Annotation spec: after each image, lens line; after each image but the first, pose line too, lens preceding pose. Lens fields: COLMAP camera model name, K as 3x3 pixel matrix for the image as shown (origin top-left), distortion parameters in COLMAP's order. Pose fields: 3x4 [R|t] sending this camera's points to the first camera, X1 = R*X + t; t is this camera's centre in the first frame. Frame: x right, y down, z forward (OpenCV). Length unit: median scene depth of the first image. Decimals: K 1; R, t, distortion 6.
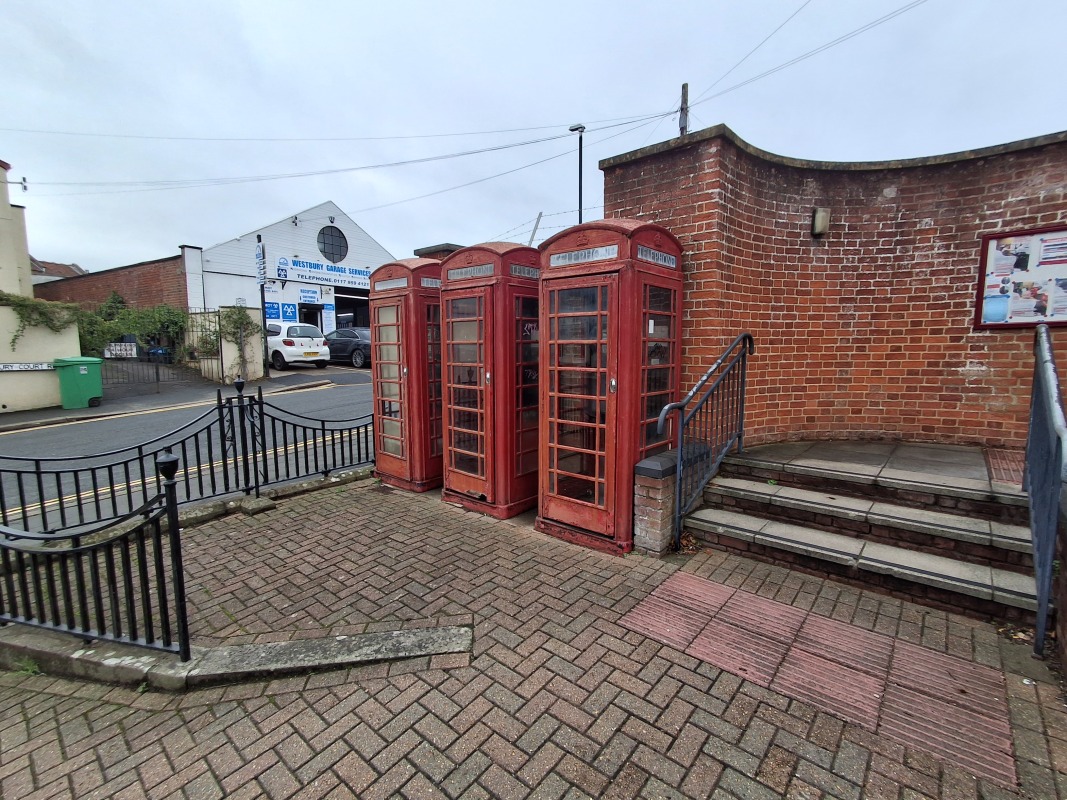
lens RADIAL K [[475.2, 0, 536.8], [0, 475.2, 395.1], [0, 0, 1]] dist [0.000420, 0.000105]
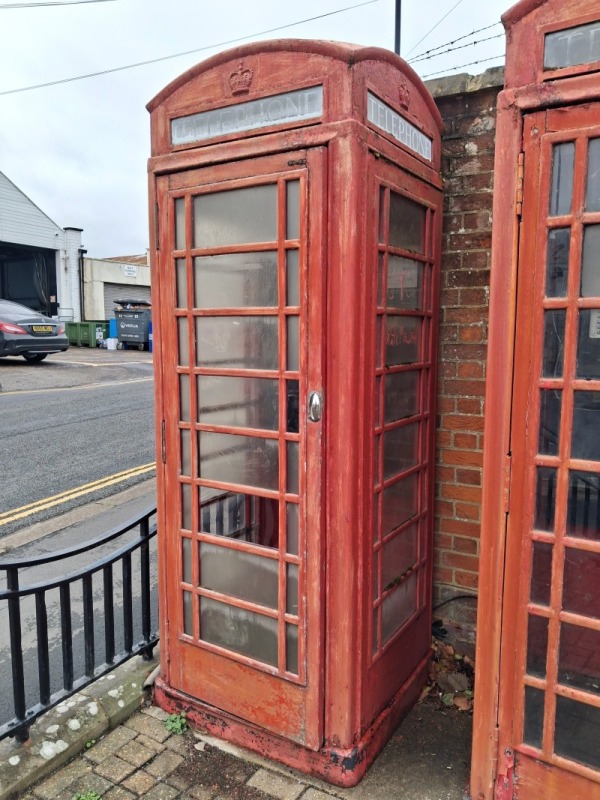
lens RADIAL K [[624.8, 0, 300.7], [0, 624.8, 400.0], [0, 0, 1]] dist [0.006177, -0.001200]
pose [[0.987011, -0.011400, 0.160251, -0.451888], [0.010312, 0.999918, 0.007622, -0.070918], [-0.160324, -0.005871, 0.987047, 0.790247]]
